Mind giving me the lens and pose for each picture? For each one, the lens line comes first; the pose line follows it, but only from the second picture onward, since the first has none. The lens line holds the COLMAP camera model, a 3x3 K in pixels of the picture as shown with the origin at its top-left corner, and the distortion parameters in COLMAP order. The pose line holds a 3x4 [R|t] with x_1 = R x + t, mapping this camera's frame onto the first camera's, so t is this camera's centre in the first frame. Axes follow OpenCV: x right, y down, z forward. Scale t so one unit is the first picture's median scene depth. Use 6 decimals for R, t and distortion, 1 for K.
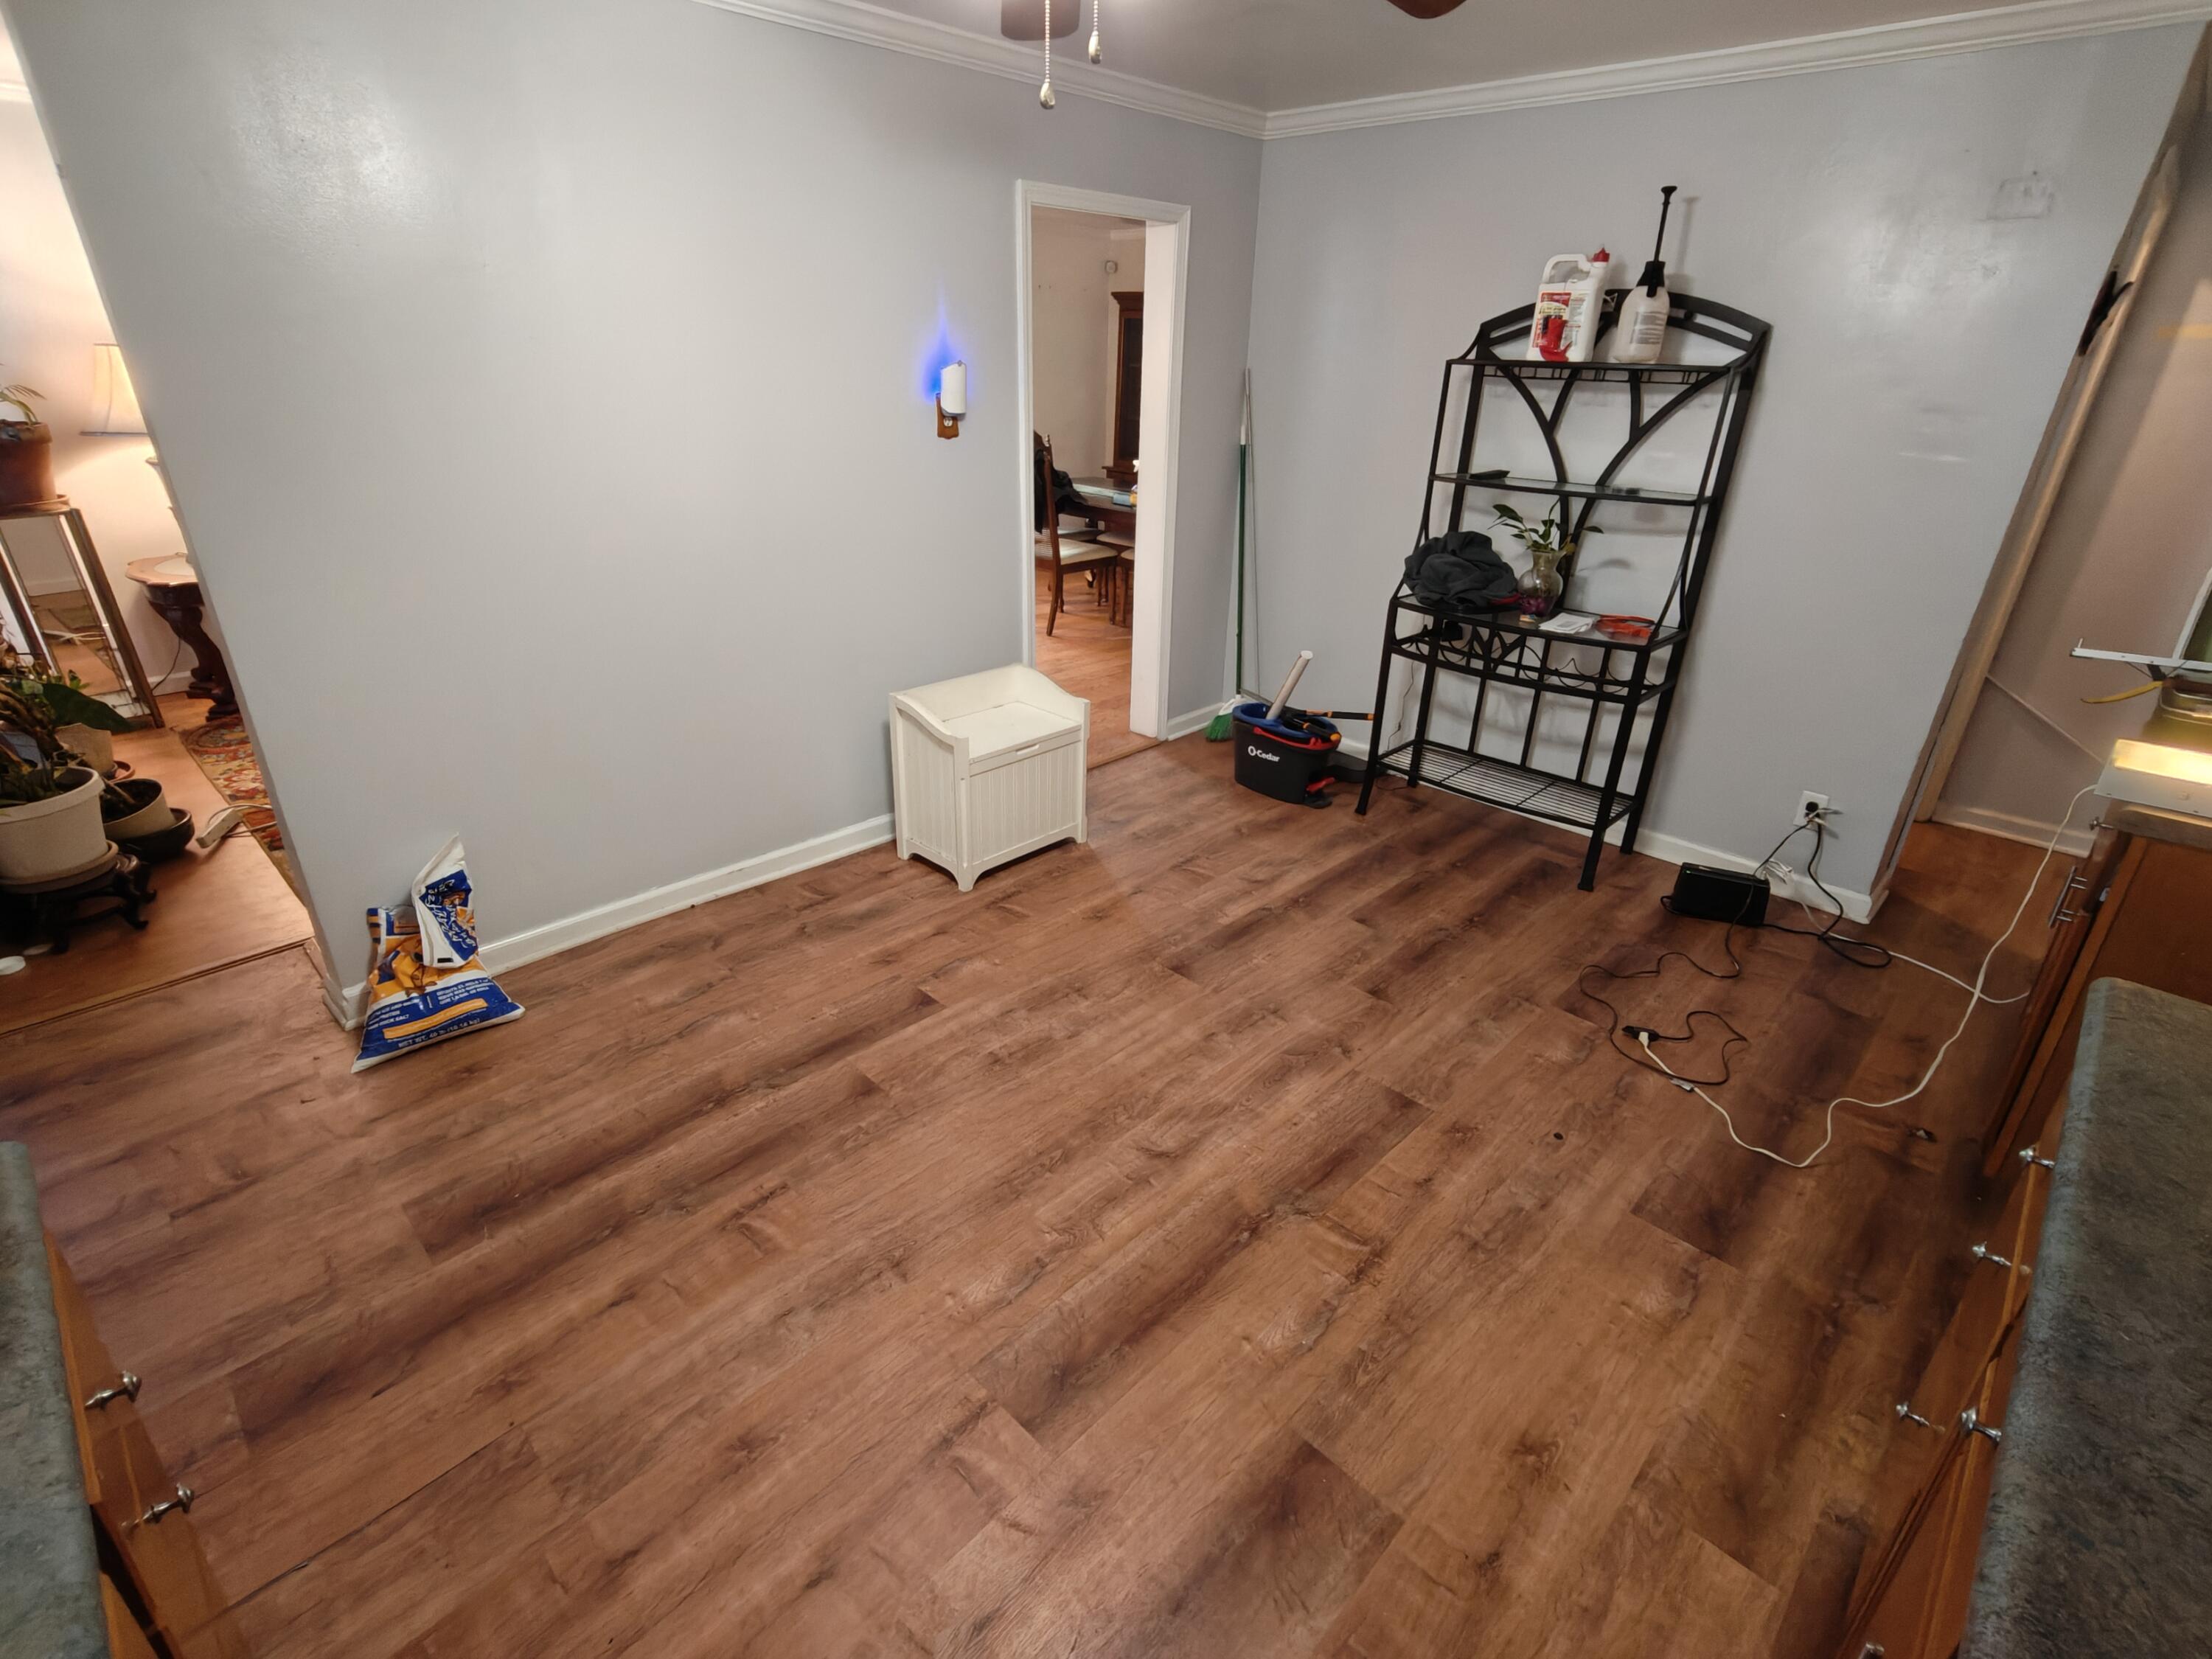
lens RADIAL K [[1044.3, 0, 1108.7], [0, 1044.3, 831.6], [0, 0, 1]] dist [-0.000163, 0.000647]
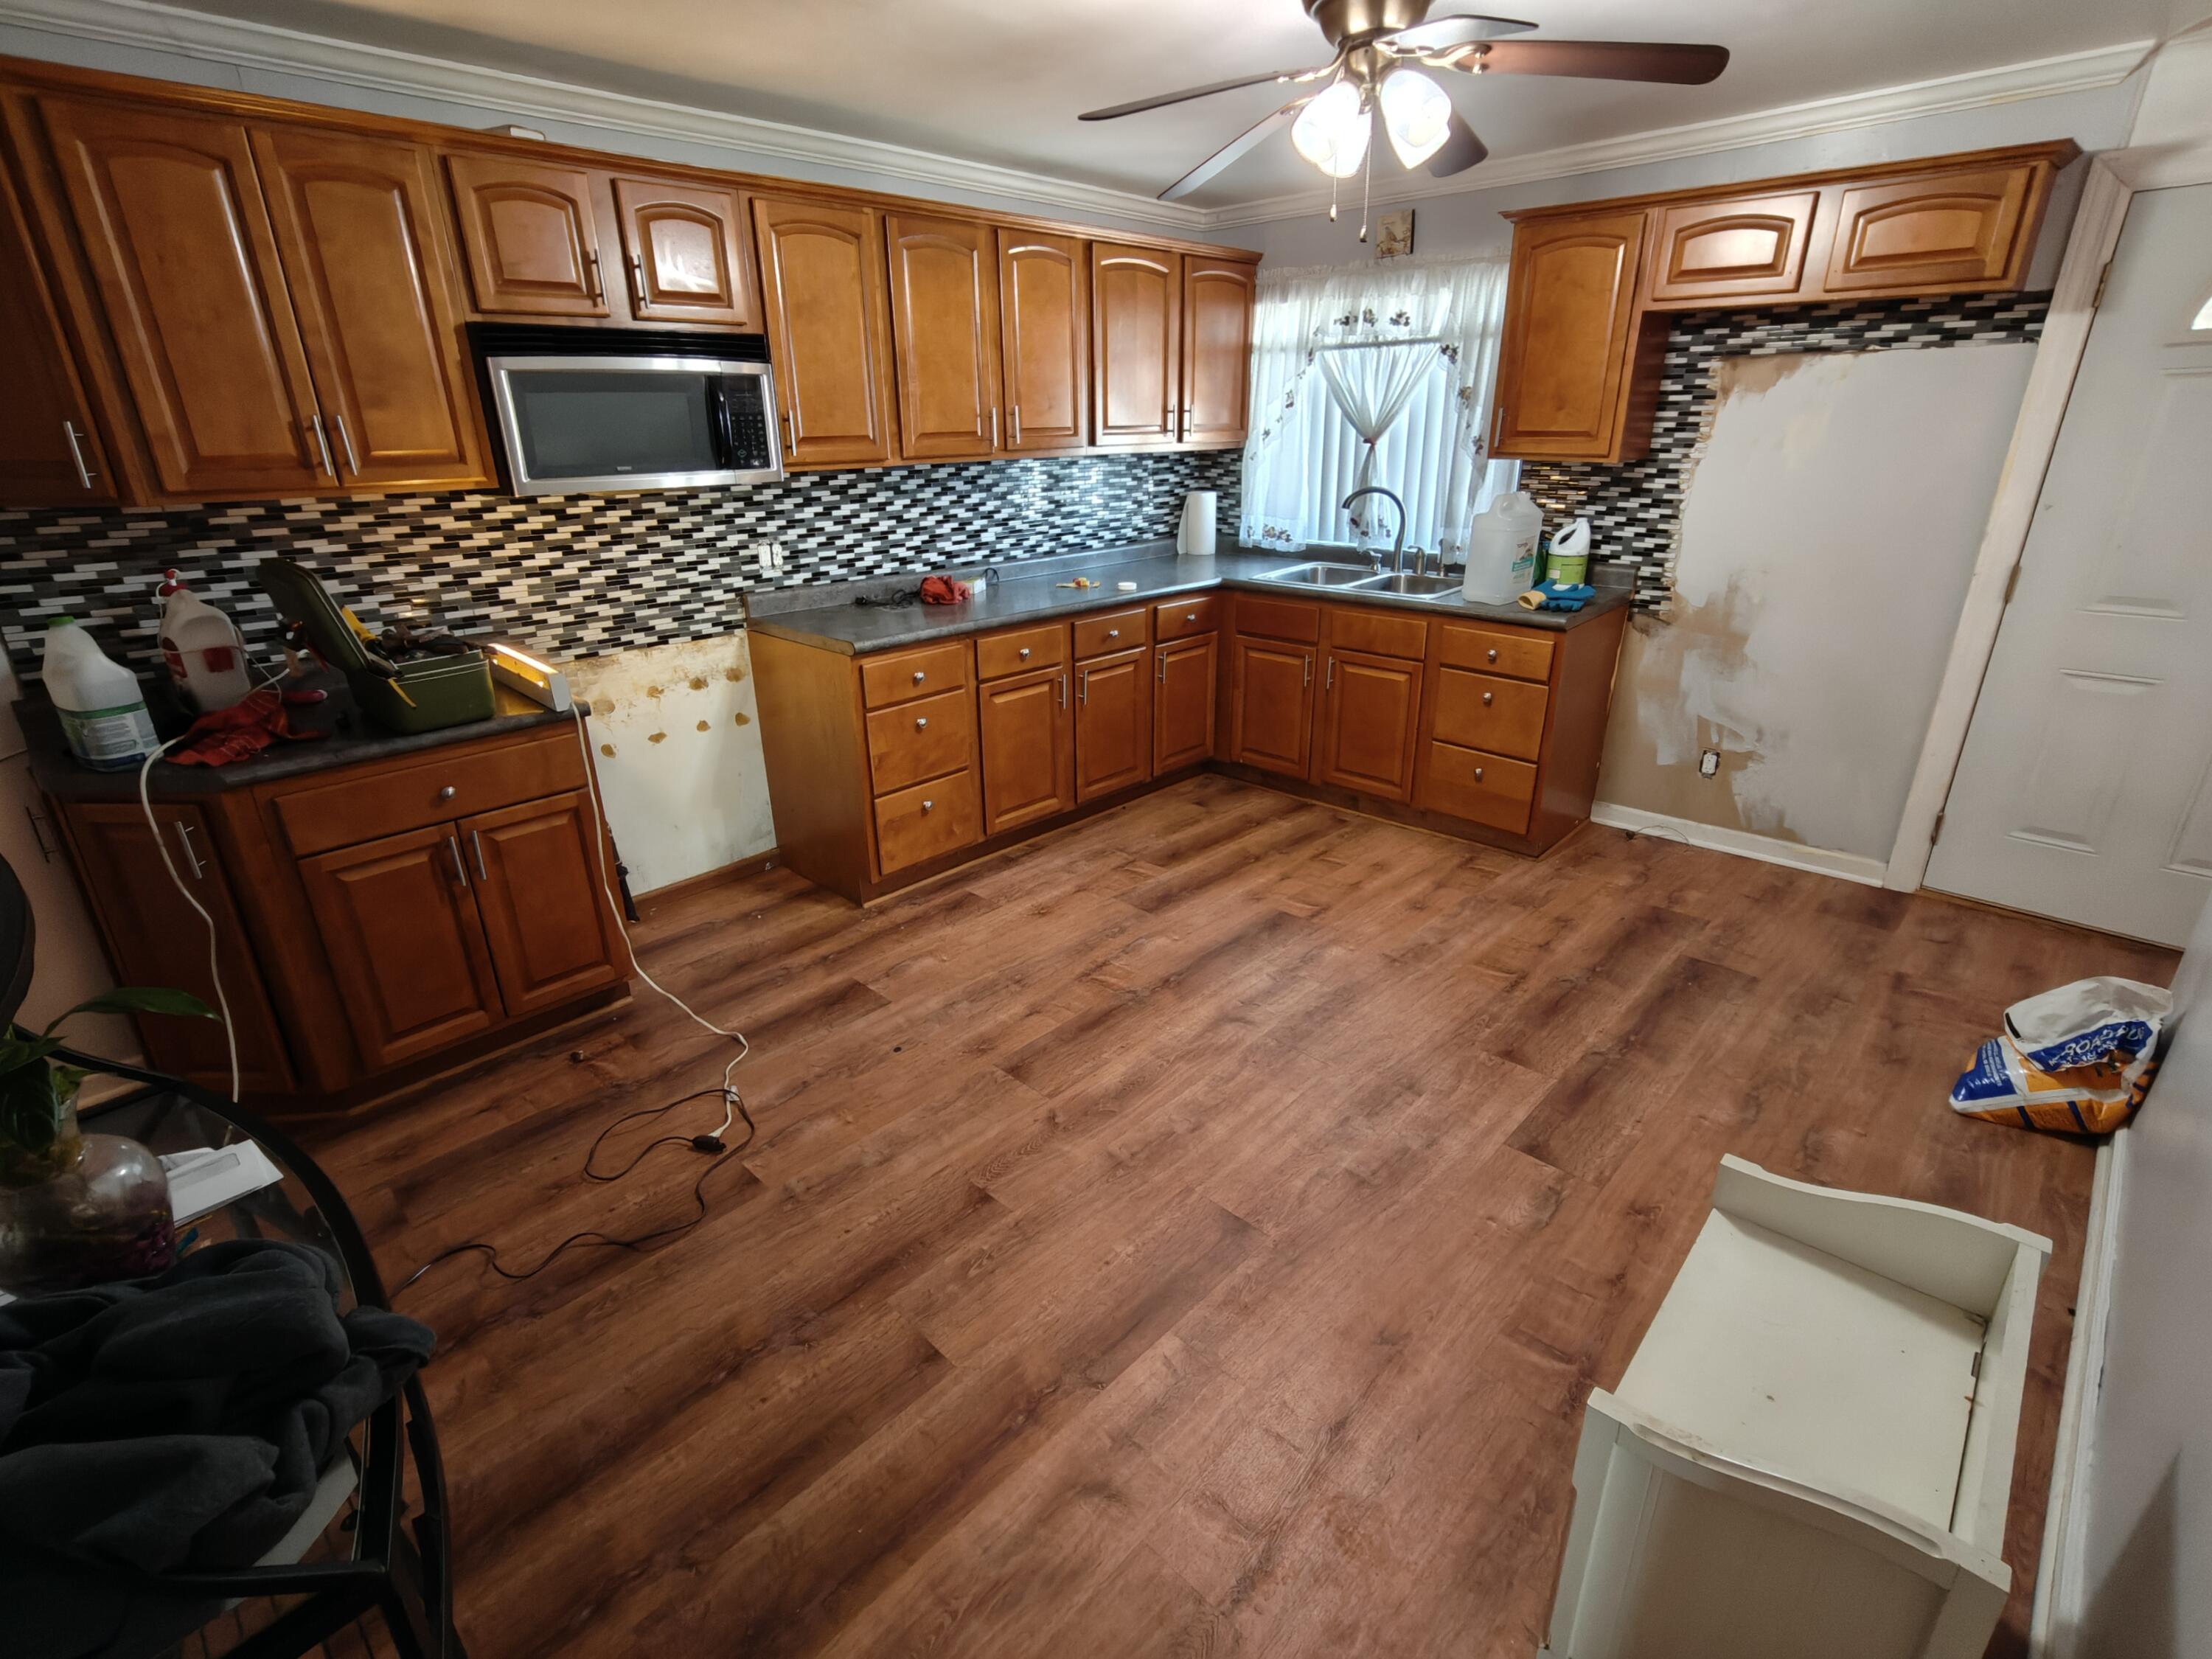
lens RADIAL K [[1044.3, 0, 1104.4], [0, 1044.3, 822.7], [0, 0, 1]] dist [-0.000163, 0.000647]
pose [[-0.999973, -0.003411, -0.006523, 0.200681], [-0.007089, 0.684995, 0.728513, -0.710010], [0.001983, 0.728539, -0.685001, 1.561448]]
